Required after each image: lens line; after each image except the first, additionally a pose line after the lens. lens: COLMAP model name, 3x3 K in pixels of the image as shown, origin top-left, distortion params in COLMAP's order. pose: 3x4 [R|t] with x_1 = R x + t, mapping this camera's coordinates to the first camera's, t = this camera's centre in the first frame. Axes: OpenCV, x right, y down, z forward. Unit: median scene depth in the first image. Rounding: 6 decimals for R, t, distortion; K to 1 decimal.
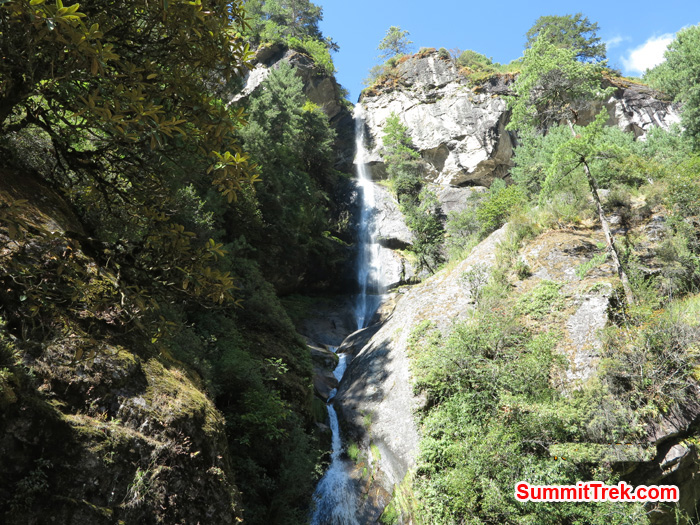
lens RADIAL K [[567.7, 0, 349.3], [0, 567.7, 263.6], [0, 0, 1]] dist [-0.035538, 0.000533]
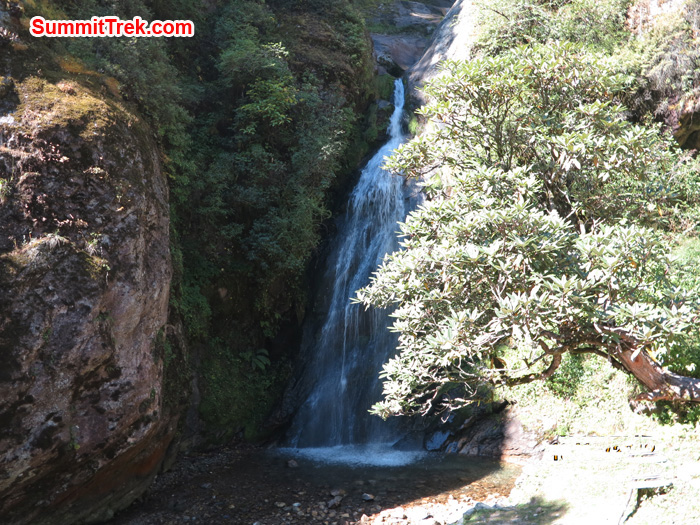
lens RADIAL K [[567.7, 0, 350.0], [0, 567.7, 265.5], [0, 0, 1]] dist [-0.035538, 0.000533]
pose [[0.934746, -0.007566, -0.355236, 0.603725], [0.196299, 0.844344, 0.498547, 0.060378], [0.296169, -0.535748, 0.790733, 0.142937]]
